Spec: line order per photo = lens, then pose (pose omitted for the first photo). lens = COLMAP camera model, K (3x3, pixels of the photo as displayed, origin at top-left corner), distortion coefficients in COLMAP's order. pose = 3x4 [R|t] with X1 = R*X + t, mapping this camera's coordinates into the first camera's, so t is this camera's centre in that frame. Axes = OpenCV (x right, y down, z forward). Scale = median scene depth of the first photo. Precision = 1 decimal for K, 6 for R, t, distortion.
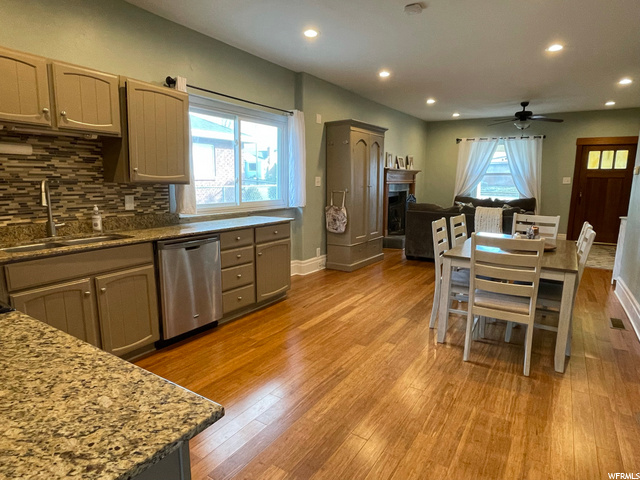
lens RADIAL K [[376.0, 0, 320.1], [0, 376.0, 241.6], [0, 0, 1]] dist [-0.000555, -0.000843]
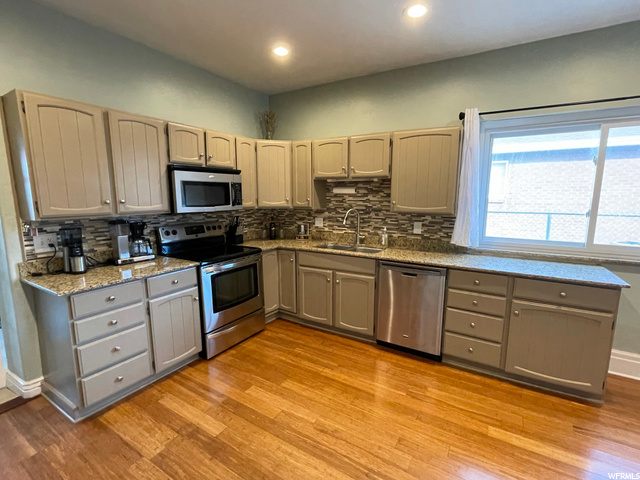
lens RADIAL K [[302.3, 0, 317.8], [0, 302.3, 240.4], [0, 0, 1]] dist [-0.002705, -0.000093]
pose [[0.021767, 0.140388, -0.989857, 0.357847], [-0.163530, 0.977257, 0.135005, -0.108757], [0.986298, 0.158933, 0.044230, 0.484077]]
